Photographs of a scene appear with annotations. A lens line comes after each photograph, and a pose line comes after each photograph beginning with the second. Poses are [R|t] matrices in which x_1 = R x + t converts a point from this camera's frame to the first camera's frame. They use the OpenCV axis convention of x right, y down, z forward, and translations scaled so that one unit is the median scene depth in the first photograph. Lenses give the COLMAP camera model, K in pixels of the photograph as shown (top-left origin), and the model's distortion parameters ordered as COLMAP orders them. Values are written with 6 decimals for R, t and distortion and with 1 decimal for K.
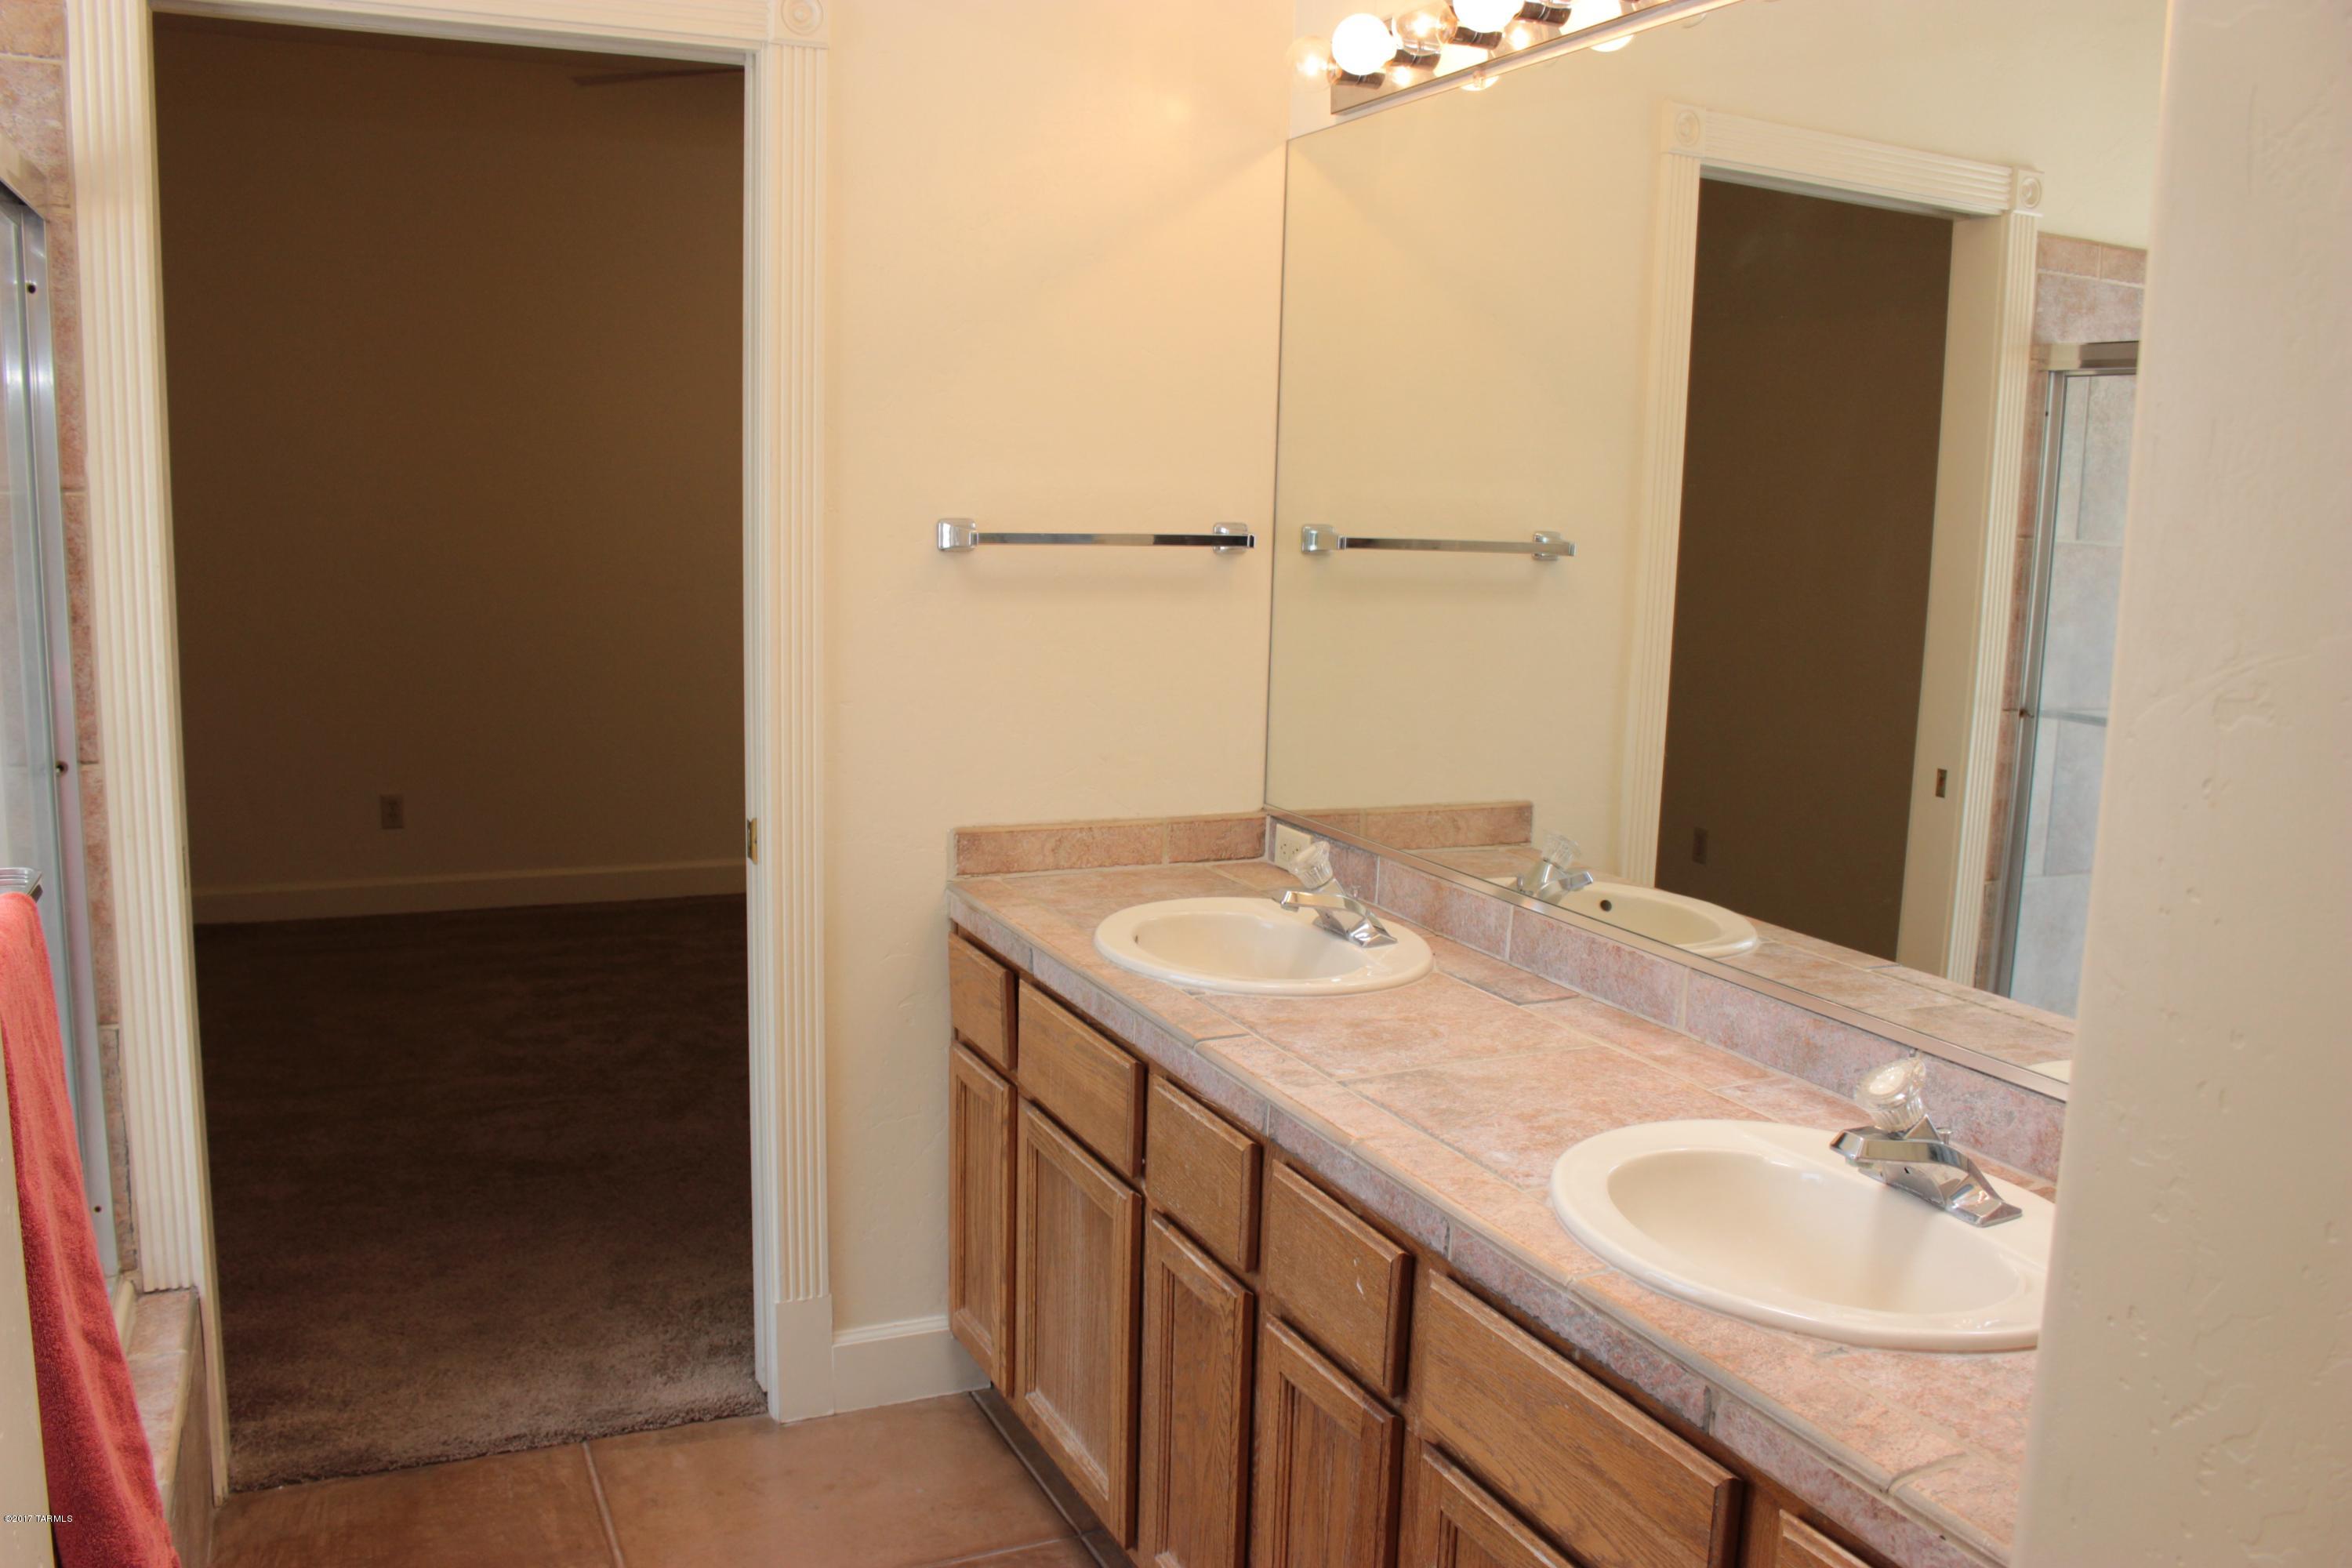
lens RADIAL K [[1896.9, 0, 1176.0], [0, 1896.9, 784.0], [0, 0, 1]] dist [-0.105720, 0.005215]
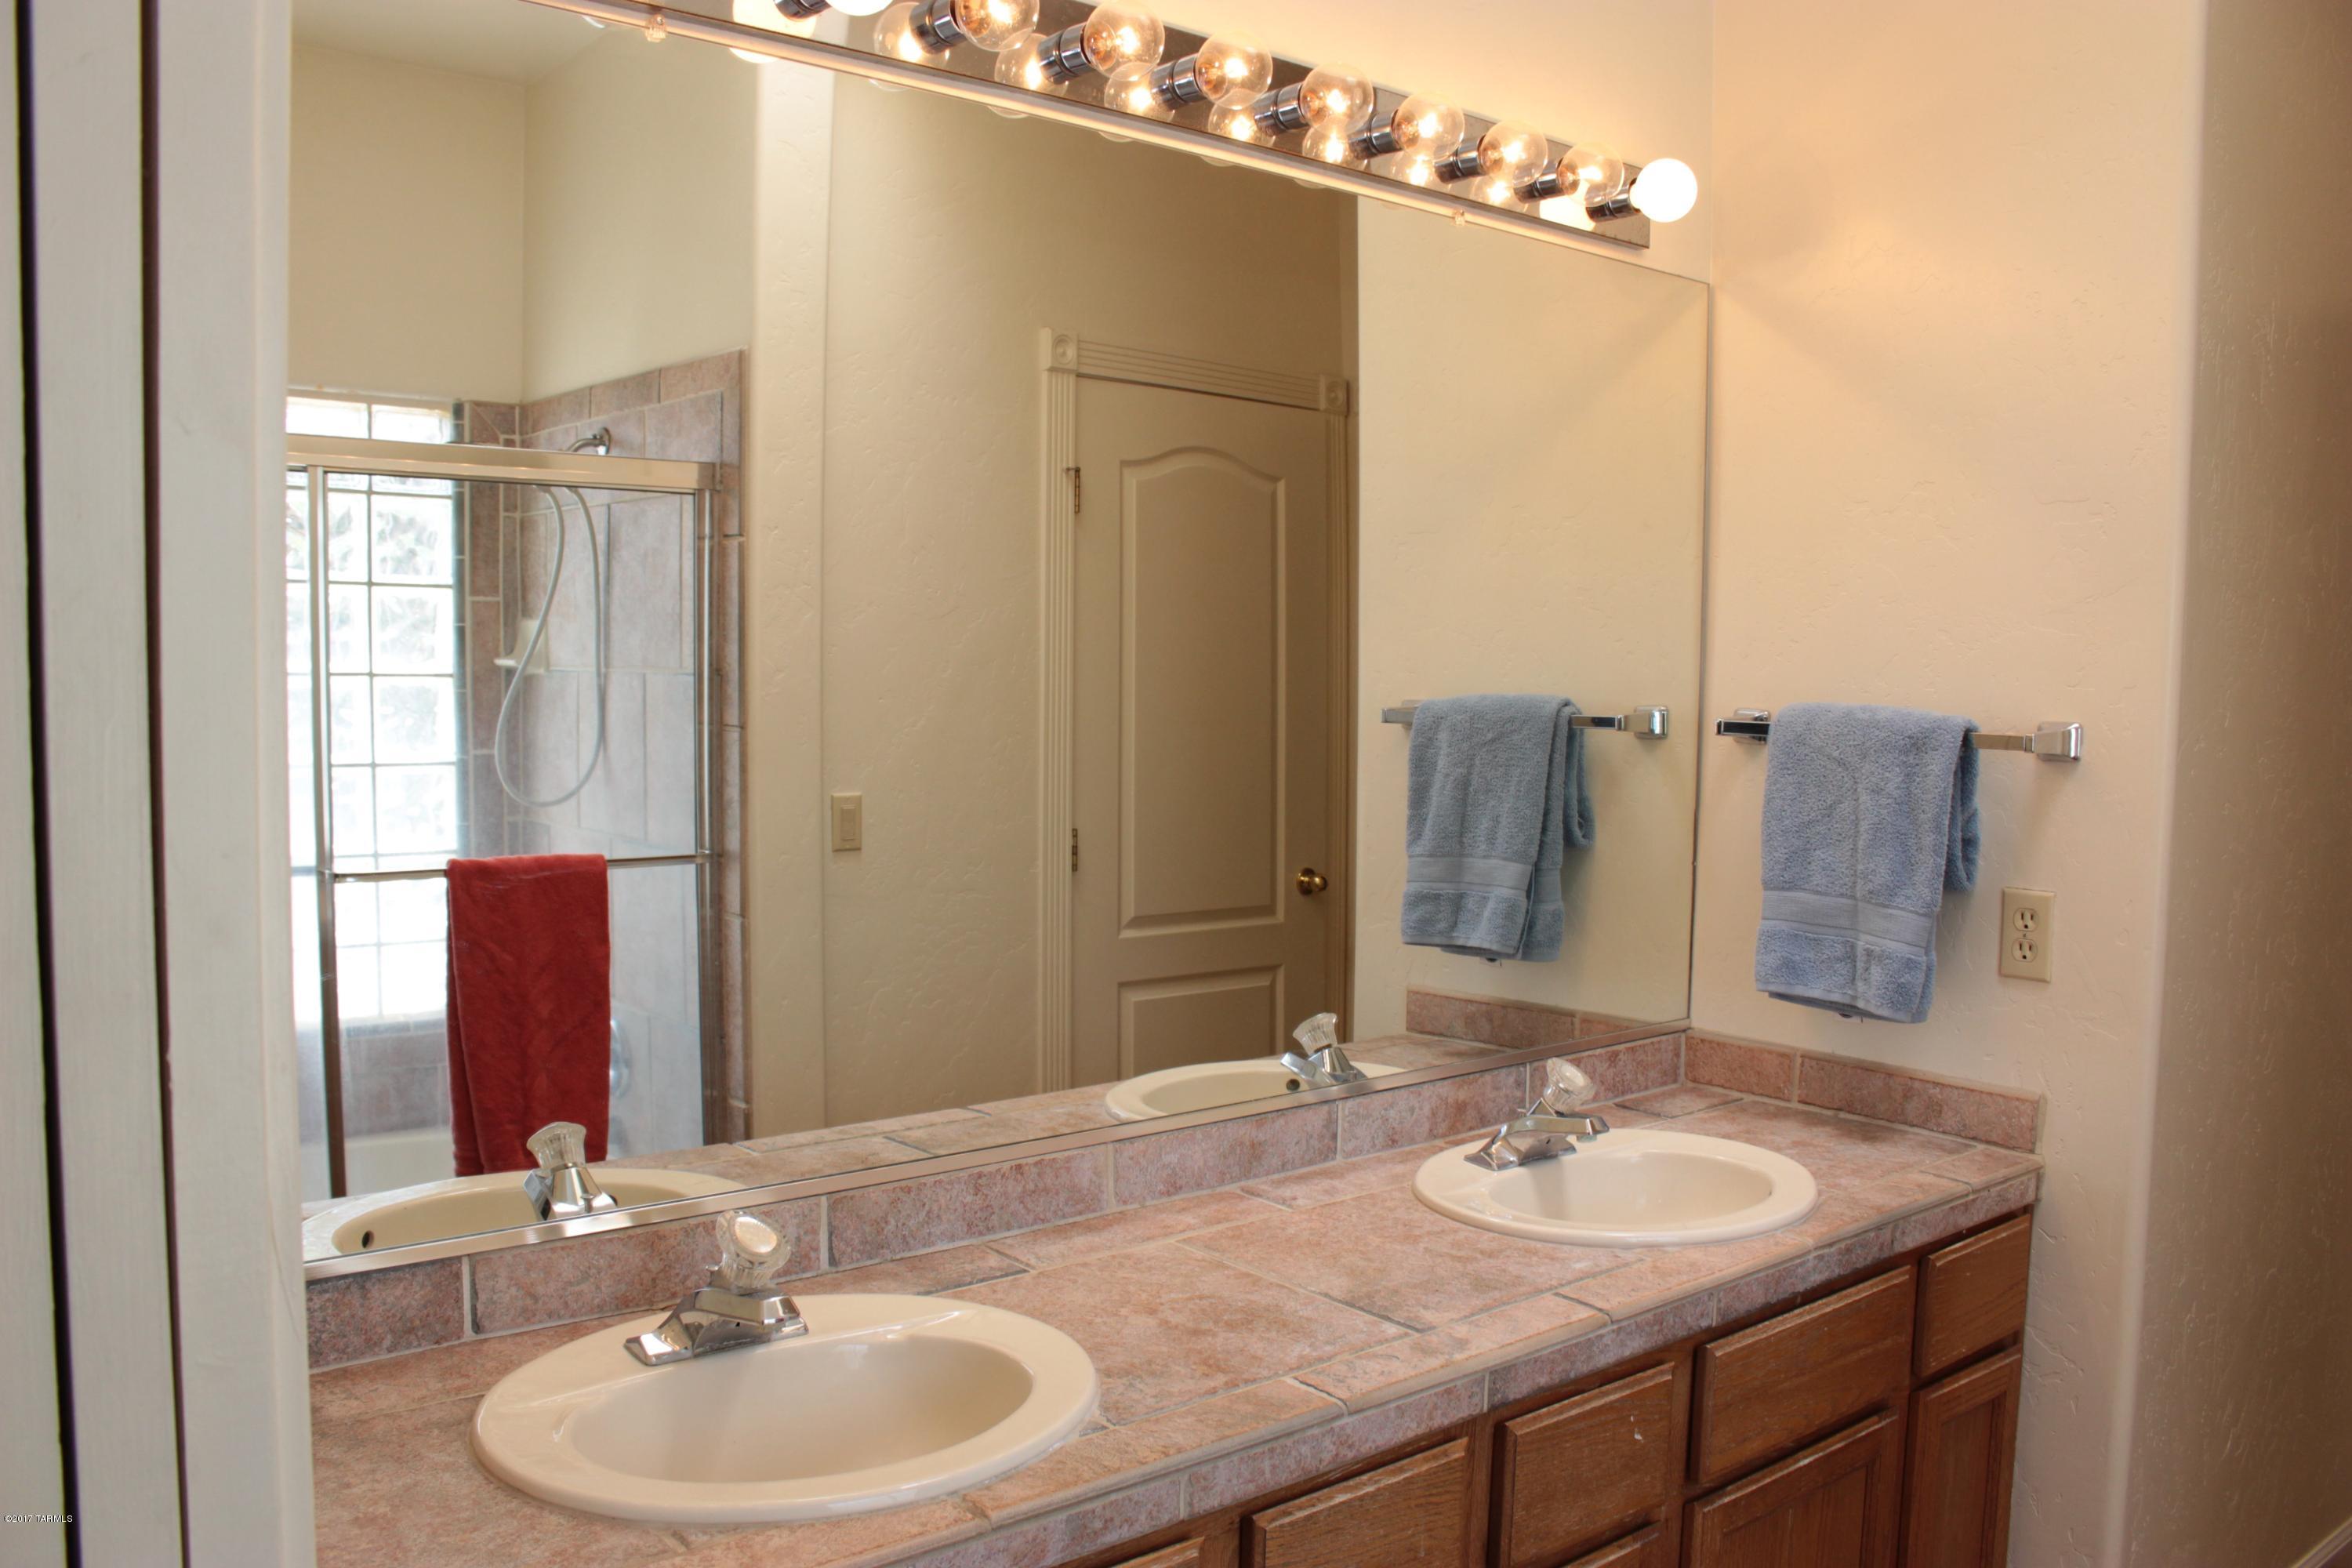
lens RADIAL K [[1896.9, 0, 1176.0], [0, 1896.9, 784.0], [0, 0, 1]] dist [-0.105720, 0.005215]
pose [[-0.259463, -0.092465, 0.961316, -0.707450], [0.125394, 0.983754, 0.128468, -0.221068], [-0.957578, 0.153876, -0.243654, 1.304818]]
